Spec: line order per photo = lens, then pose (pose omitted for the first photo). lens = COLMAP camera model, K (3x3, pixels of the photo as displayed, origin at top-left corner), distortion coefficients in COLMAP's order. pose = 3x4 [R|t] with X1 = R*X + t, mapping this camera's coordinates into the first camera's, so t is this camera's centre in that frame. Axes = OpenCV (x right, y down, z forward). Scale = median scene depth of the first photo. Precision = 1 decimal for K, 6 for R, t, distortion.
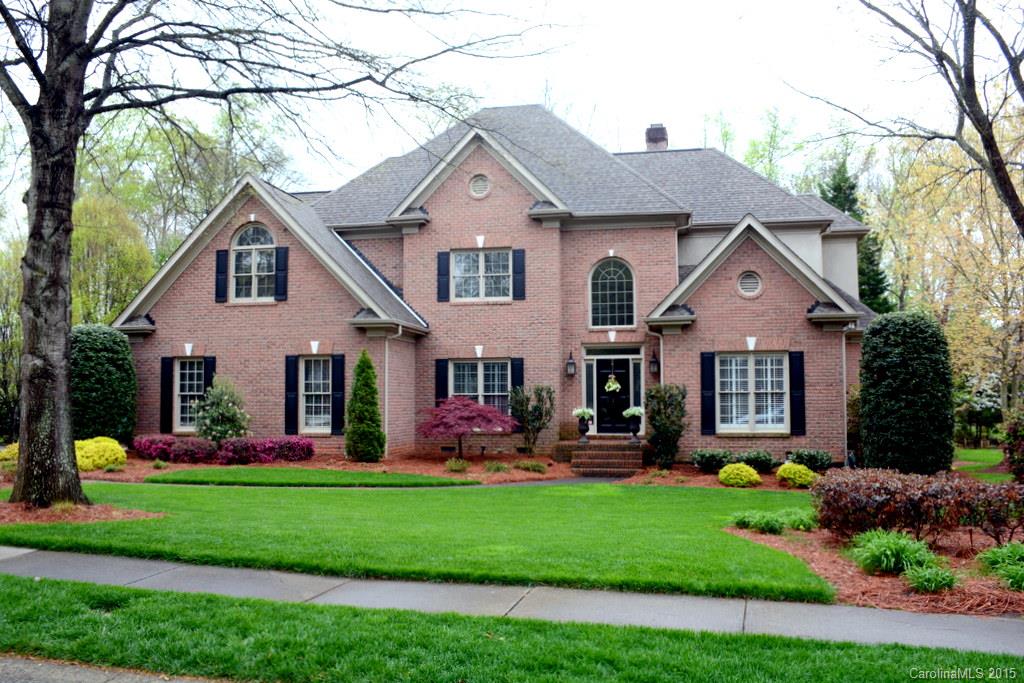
lens RADIAL K [[886.3, 0, 504.3], [0, 886.3, 346.7], [0, 0, 1]] dist [-0.052199, 0.031830]
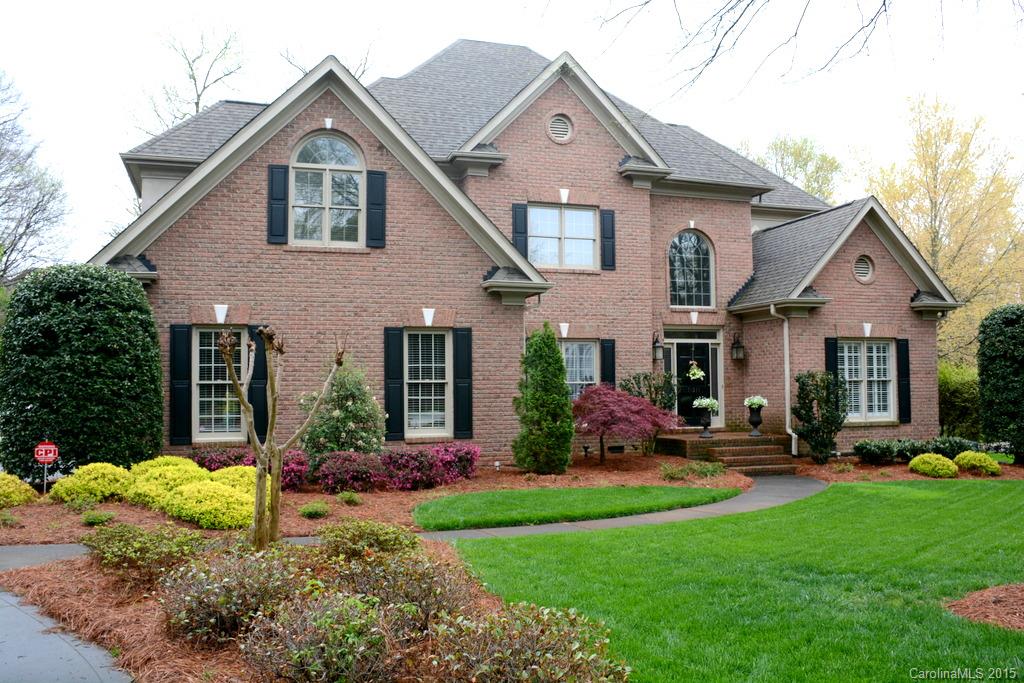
lens RADIAL K [[886.3, 0, 512.7], [0, 886.3, 334.8], [0, 0, 1]] dist [-0.052199, 0.031830]
pose [[0.854843, 0.027216, 0.518172, -0.507767], [-0.025649, 0.999619, -0.010189, 0.019738], [-0.518252, -0.004581, 0.855216, 0.341126]]
